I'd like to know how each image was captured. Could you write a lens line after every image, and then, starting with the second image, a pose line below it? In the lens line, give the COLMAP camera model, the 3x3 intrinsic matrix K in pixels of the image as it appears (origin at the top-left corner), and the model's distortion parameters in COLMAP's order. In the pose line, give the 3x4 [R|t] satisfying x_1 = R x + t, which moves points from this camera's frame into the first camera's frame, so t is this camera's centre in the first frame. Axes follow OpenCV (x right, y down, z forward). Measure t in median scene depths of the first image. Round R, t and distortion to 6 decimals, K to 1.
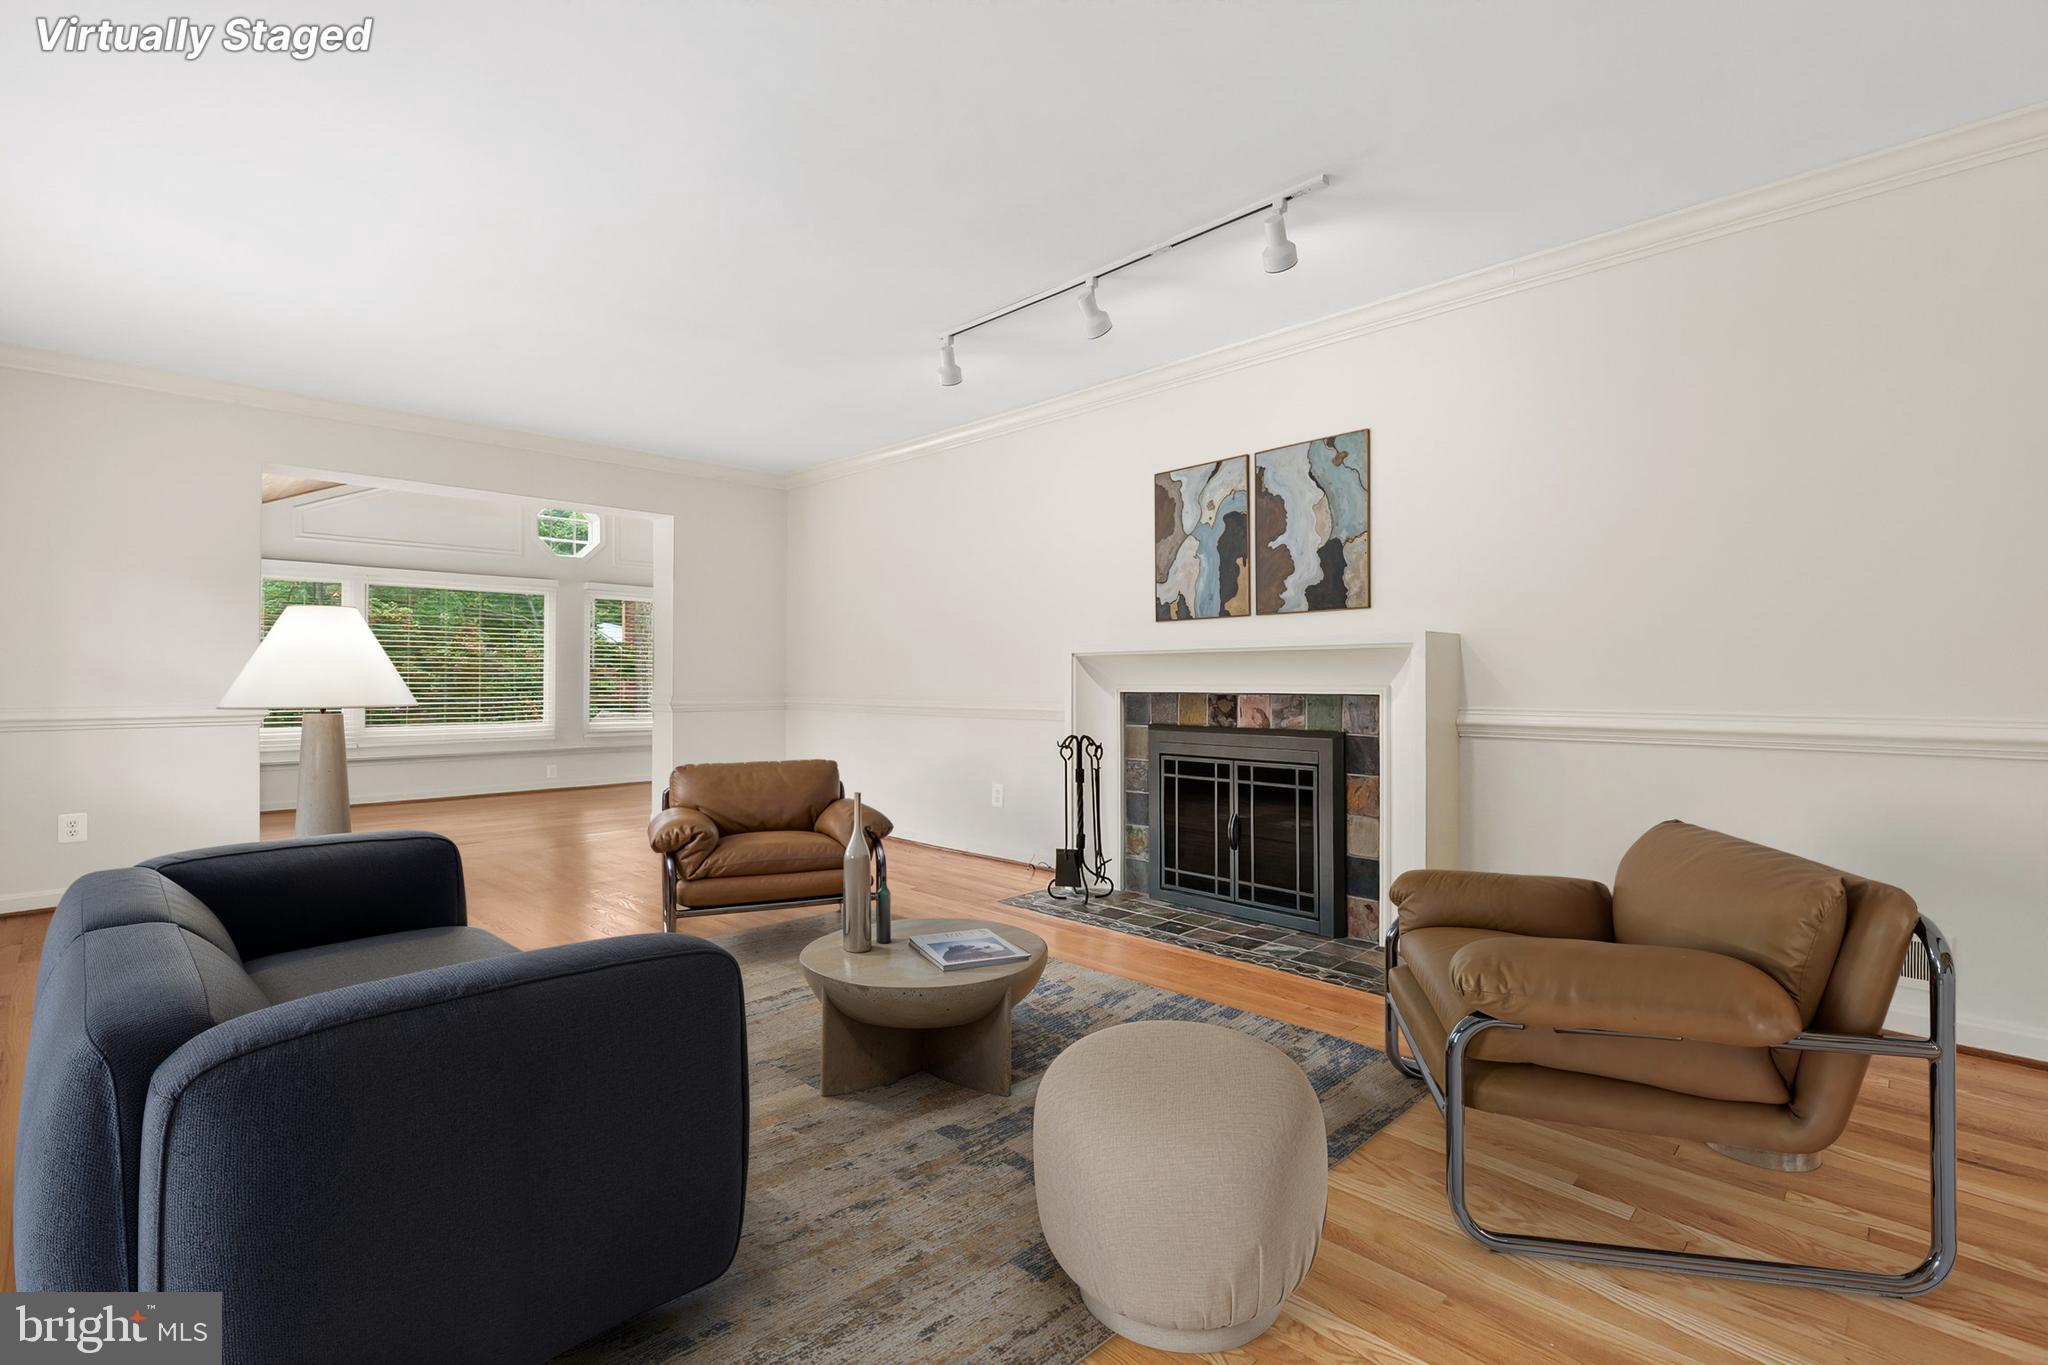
lens RADIAL K [[937.8, 0, 1013.3], [0, 937.8, 677.6], [0, 0, 1]] dist [0.013080, -0.001523]
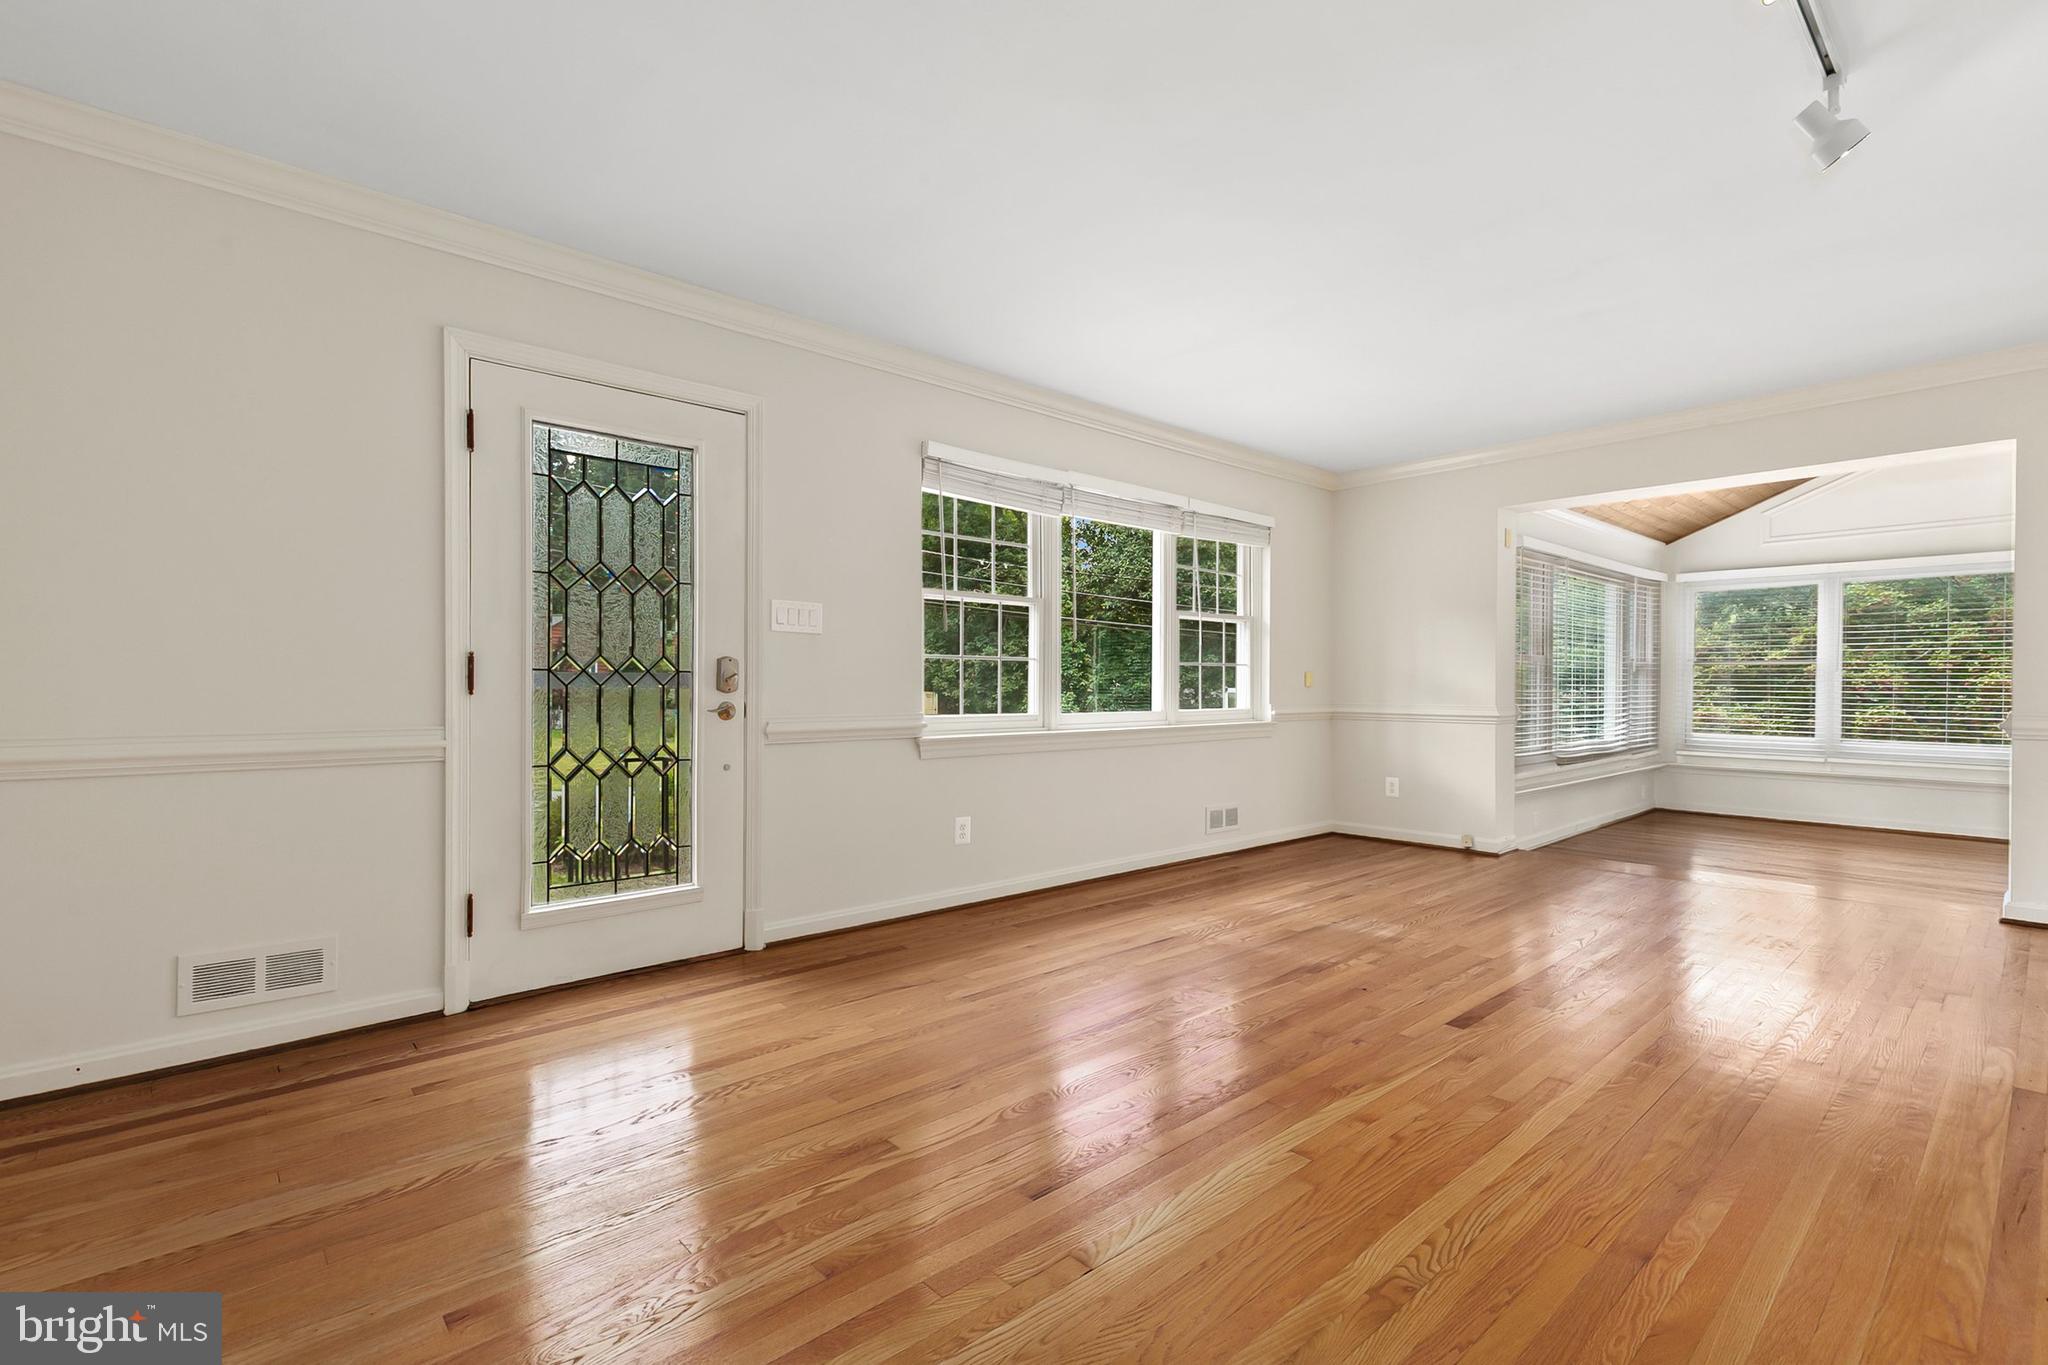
lens RADIAL K [[937.8, 0, 1013.3], [0, 937.8, 677.6], [0, 0, 1]] dist [0.013080, -0.001523]
pose [[-0.050980, -0.008689, -0.998662, 0.338855], [0.000703, 0.999962, -0.008737, 0.000786], [0.998699, -0.001148, -0.050972, 0.332662]]
